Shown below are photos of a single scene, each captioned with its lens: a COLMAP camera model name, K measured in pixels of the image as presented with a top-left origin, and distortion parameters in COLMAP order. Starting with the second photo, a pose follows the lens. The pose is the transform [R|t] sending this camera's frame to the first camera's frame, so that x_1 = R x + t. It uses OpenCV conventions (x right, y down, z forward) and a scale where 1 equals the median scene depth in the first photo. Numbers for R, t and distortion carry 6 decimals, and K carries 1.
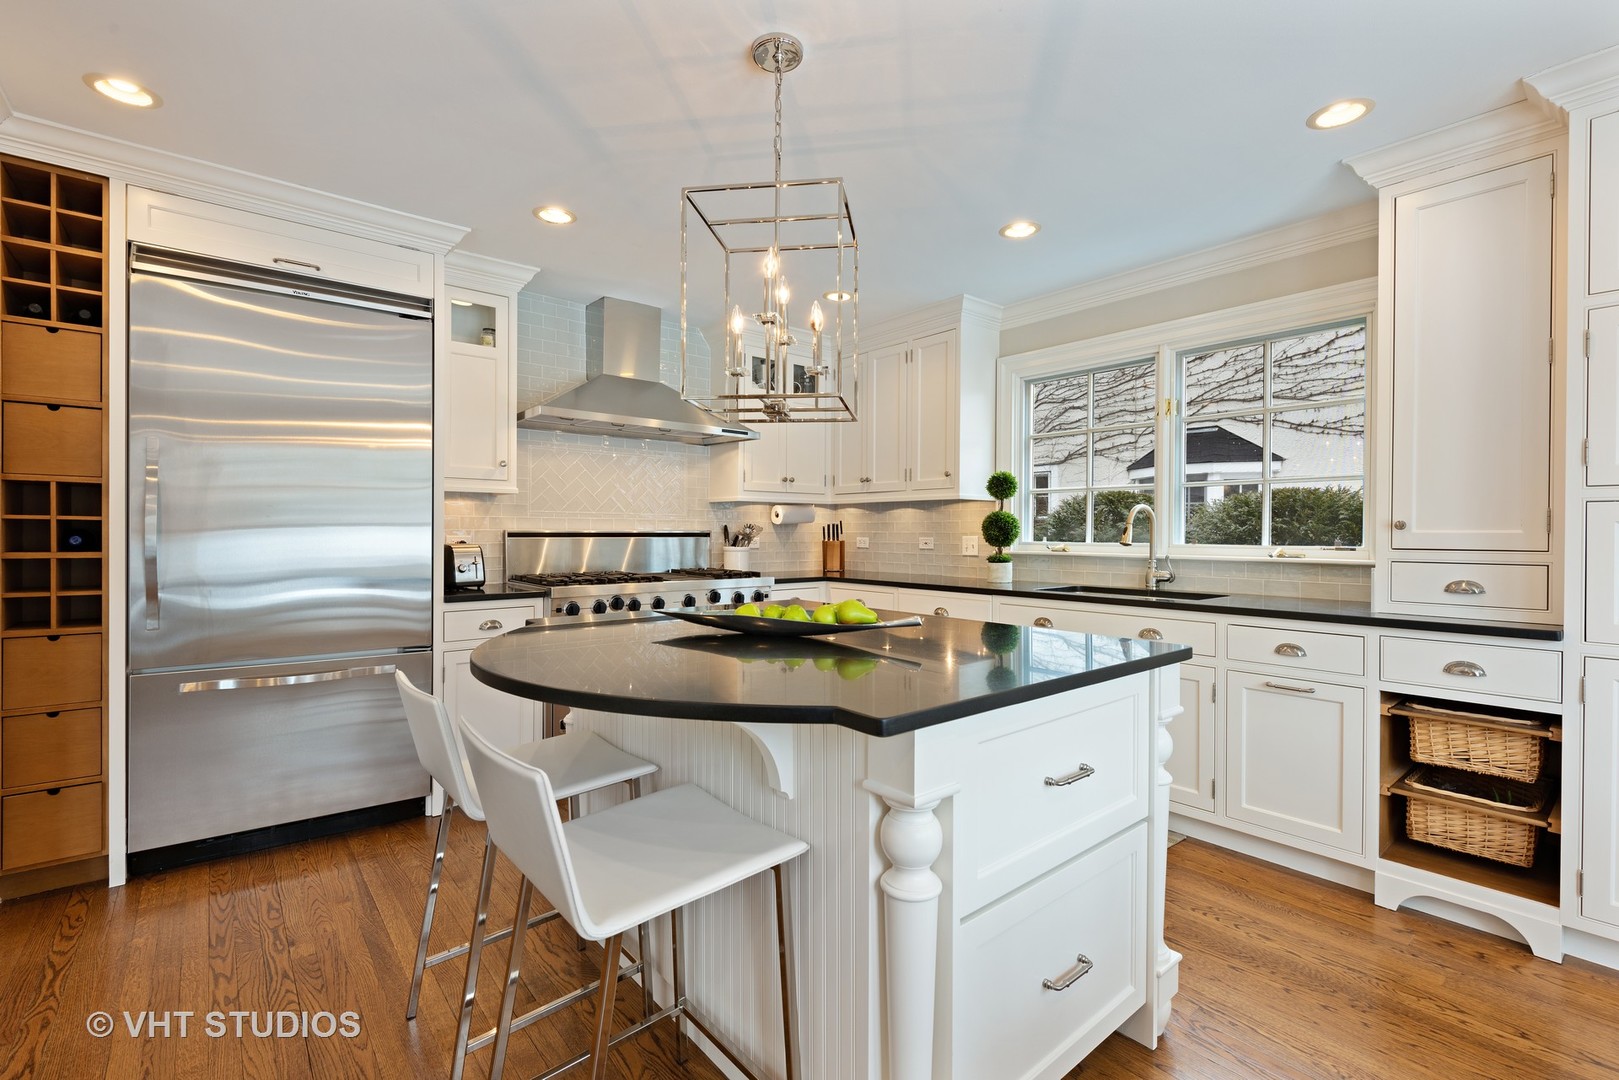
lens RADIAL K [[719.5, 0, 810.6], [0, 719.5, 537.0], [0, 0, 1]] dist [0.000199, -0.000788]
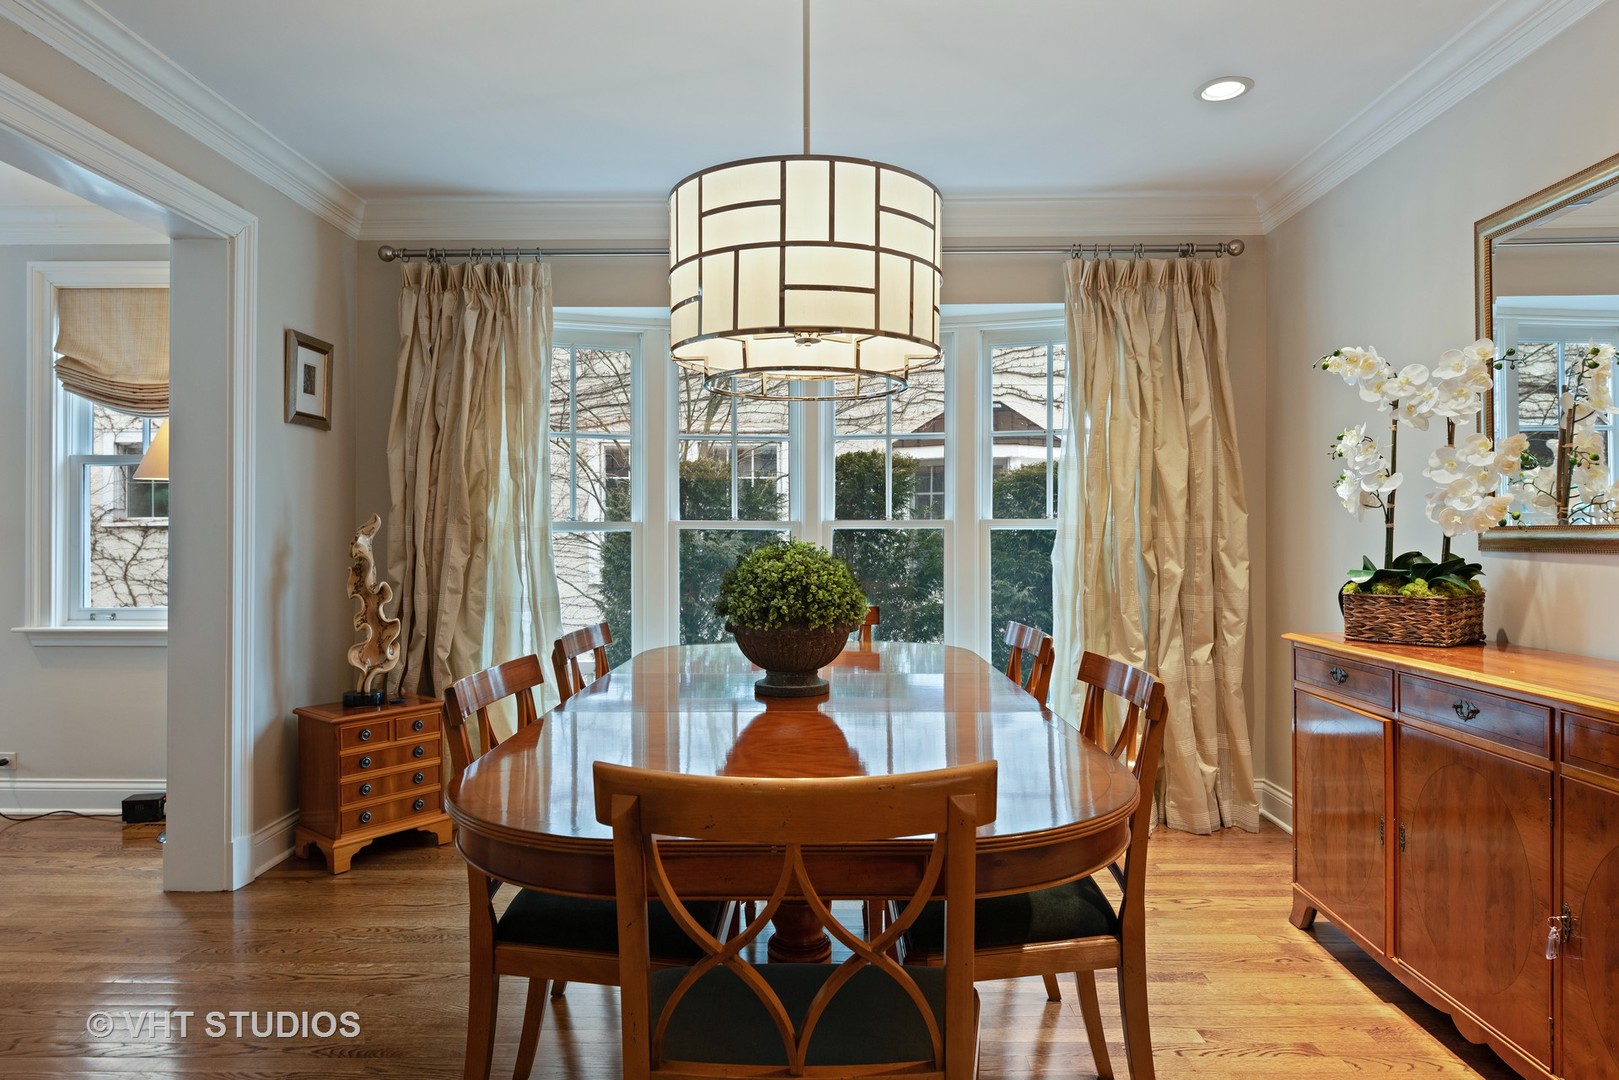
lens RADIAL K [[938.8, 0, 807.0], [0, 938.8, 543.4], [0, 0, 1]] dist [0.000045, -0.001317]
pose [[0.650108, -0.009904, 0.759777, -1.190348], [0.011613, 0.999928, 0.003098, 0.005774], [-0.759753, 0.006809, 0.650176, 1.395000]]
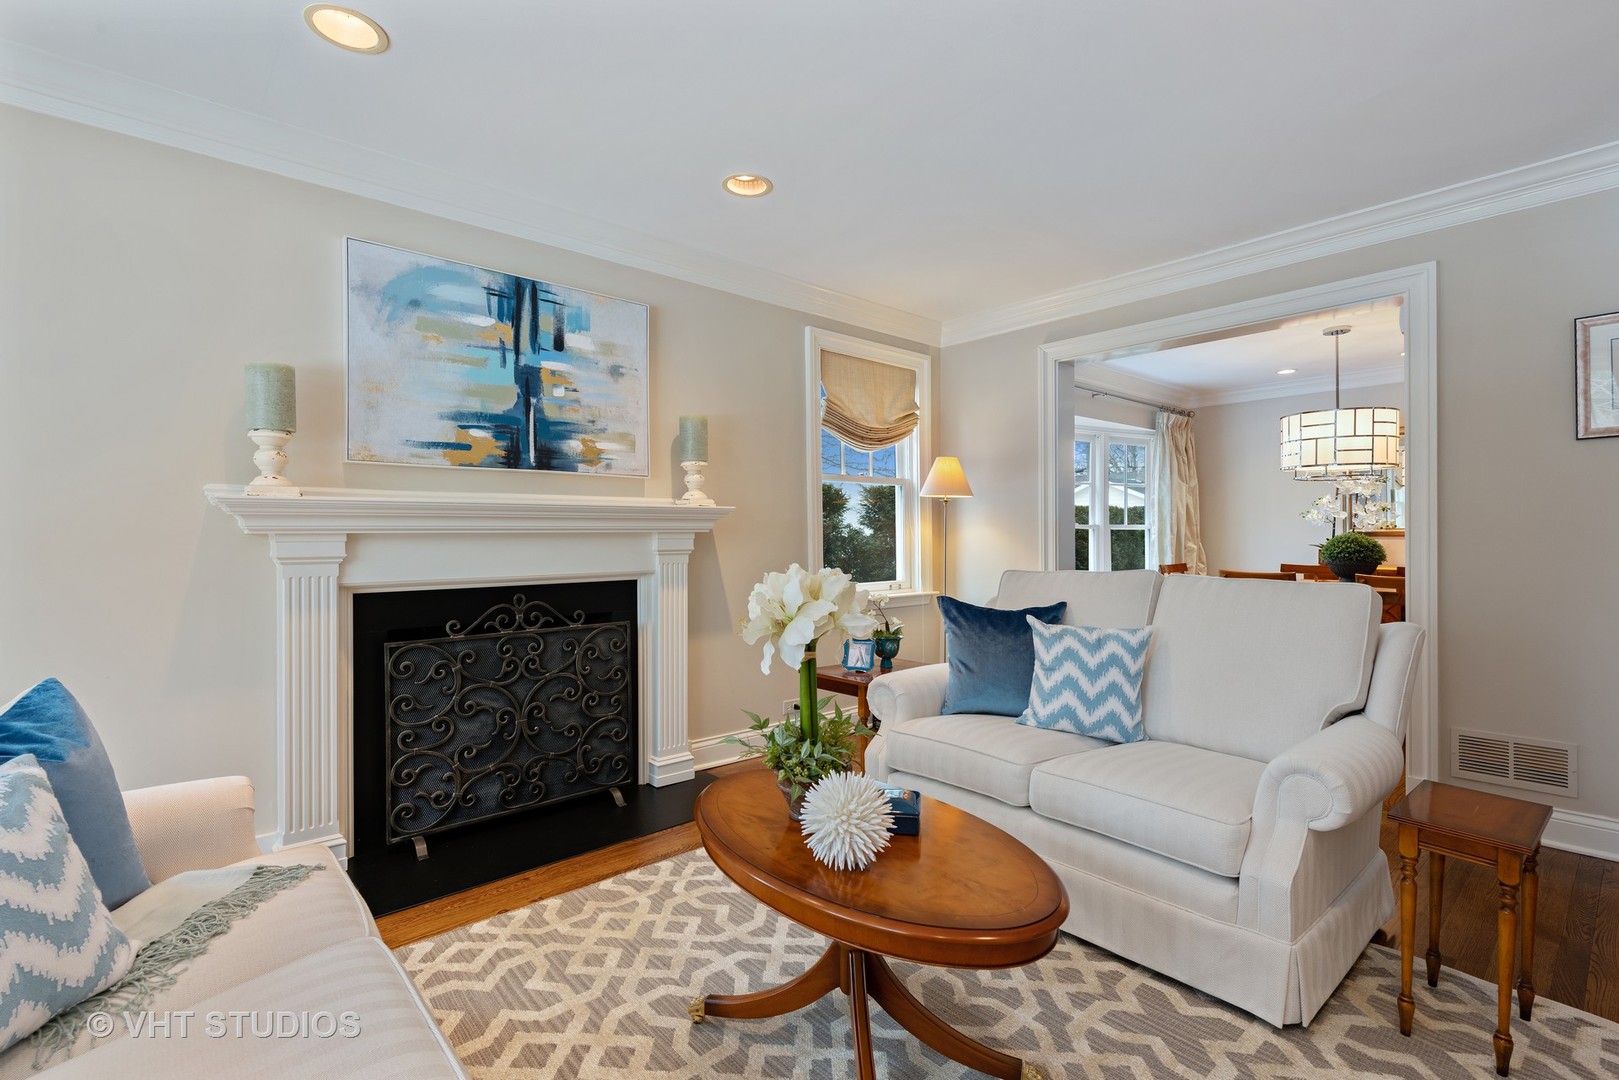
lens RADIAL K [[746.4, 0, 805.1], [0, 746.4, 536.8], [0, 0, 1]] dist [0.002622, -0.000094]
pose [[-0.025816, -0.009149, 0.999625, -2.203627], [0.011502, 0.999889, 0.009449, -0.018461], [-0.999601, 0.011742, -0.025708, 2.988277]]
